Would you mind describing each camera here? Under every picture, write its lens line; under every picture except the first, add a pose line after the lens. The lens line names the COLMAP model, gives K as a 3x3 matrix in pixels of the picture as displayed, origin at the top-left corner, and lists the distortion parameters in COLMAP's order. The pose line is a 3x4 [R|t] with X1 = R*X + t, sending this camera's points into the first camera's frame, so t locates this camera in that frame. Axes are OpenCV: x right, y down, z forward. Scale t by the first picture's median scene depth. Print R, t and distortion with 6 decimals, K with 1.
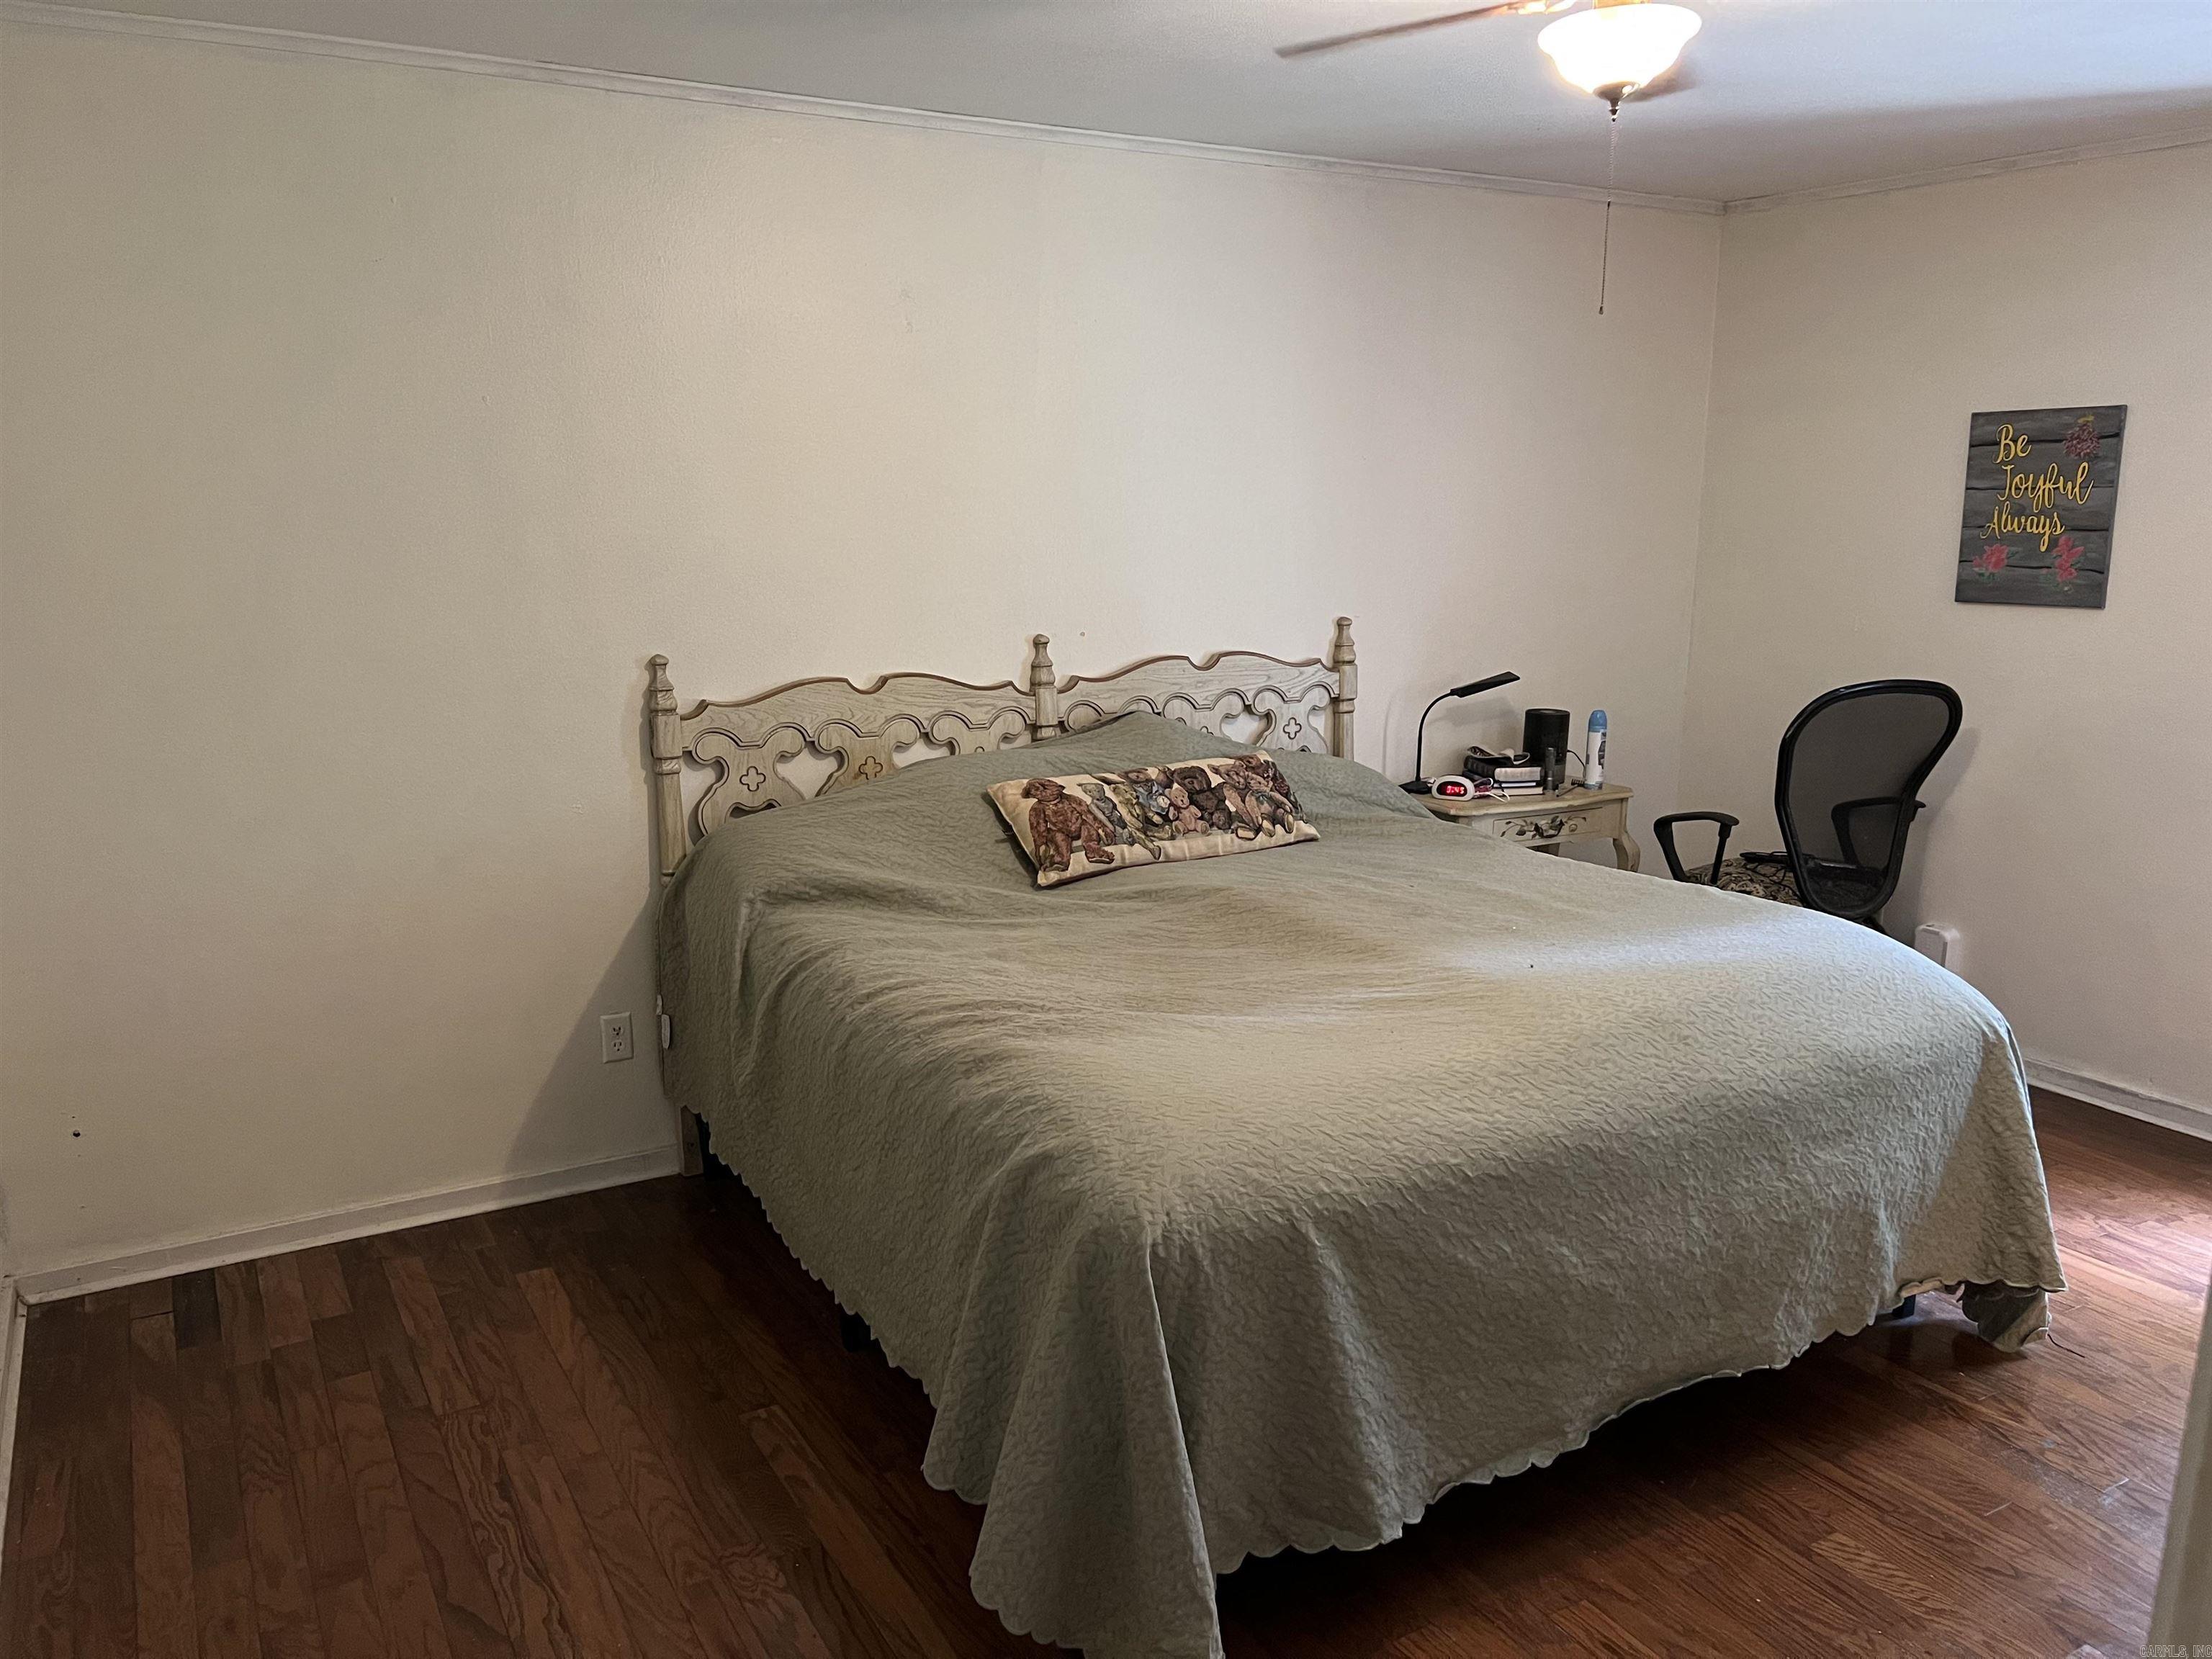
lens RADIAL K [[1652.9, 0, 1101.7], [0, 1652.9, 832.8], [0, 0, 1]] dist [0.068833, -0.080303]
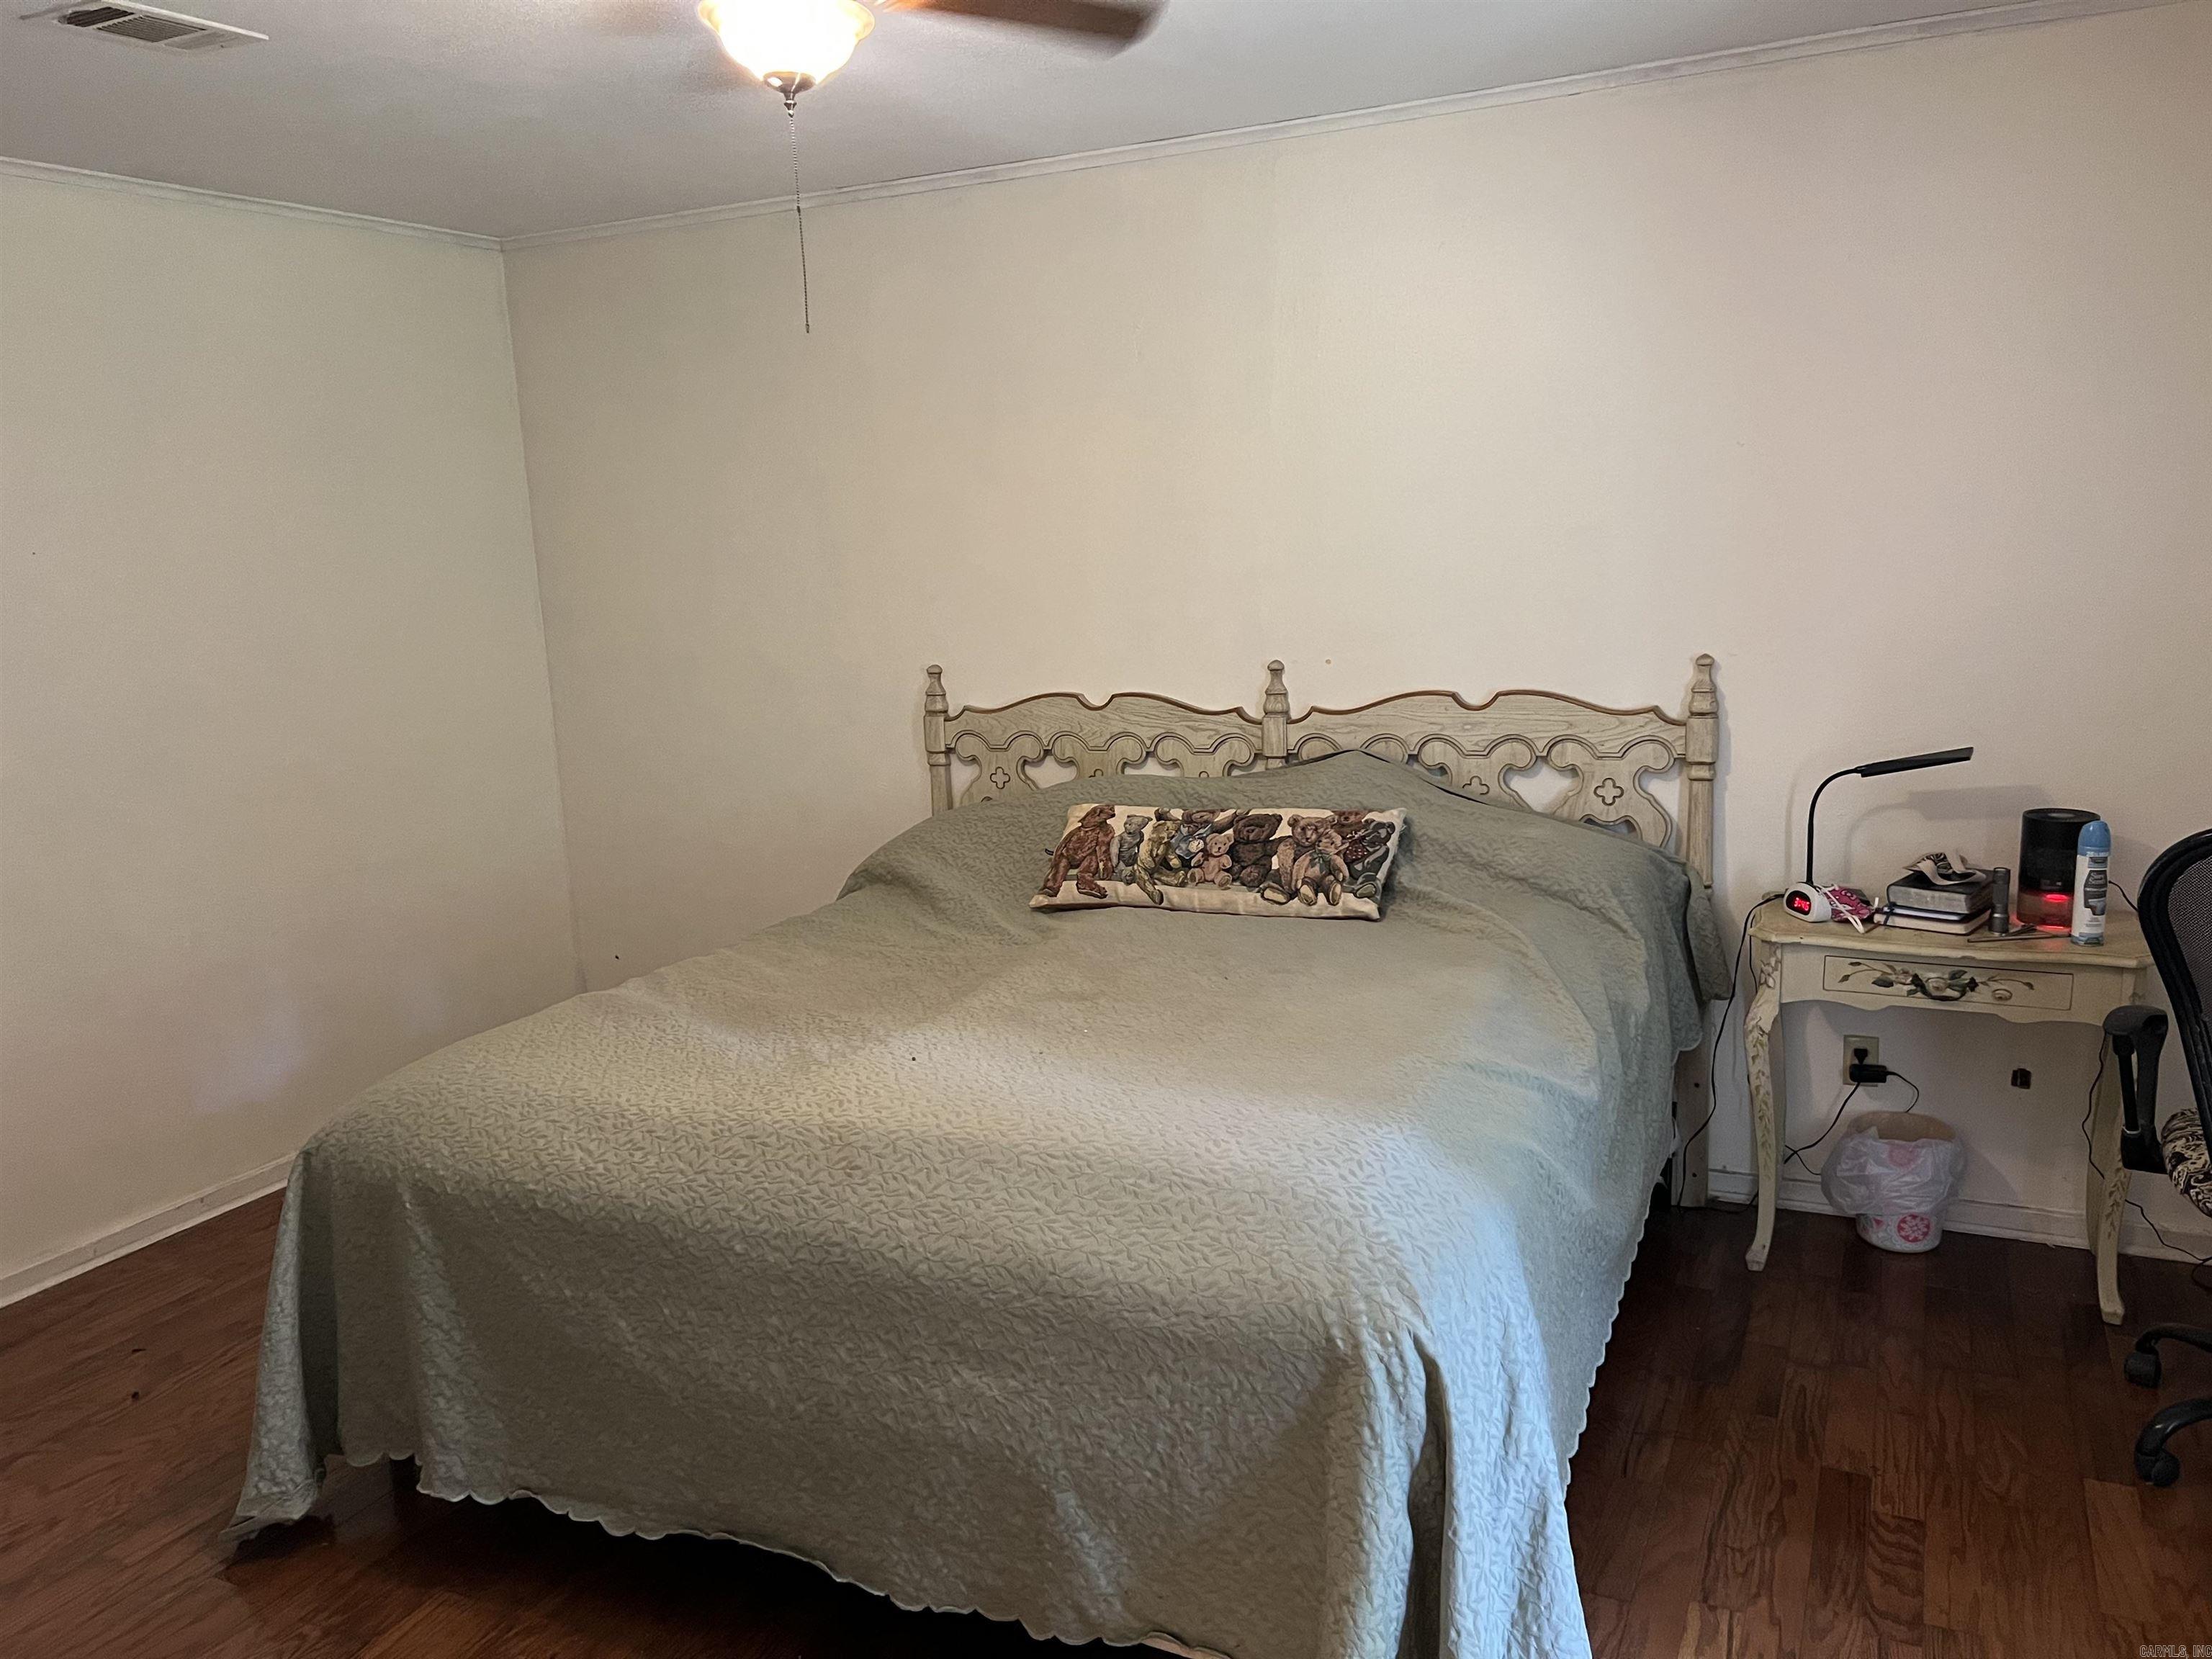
lens RADIAL K [[1652.9, 0, 1103.0], [0, 1652.9, 820.8], [0, 0, 1]] dist [0.068833, -0.080303]
pose [[0.553428, 0.127036, -0.823152, 0.750885], [-0.119889, 0.990158, 0.072206, -0.091247], [0.824223, 0.058726, 0.563211, 0.413083]]
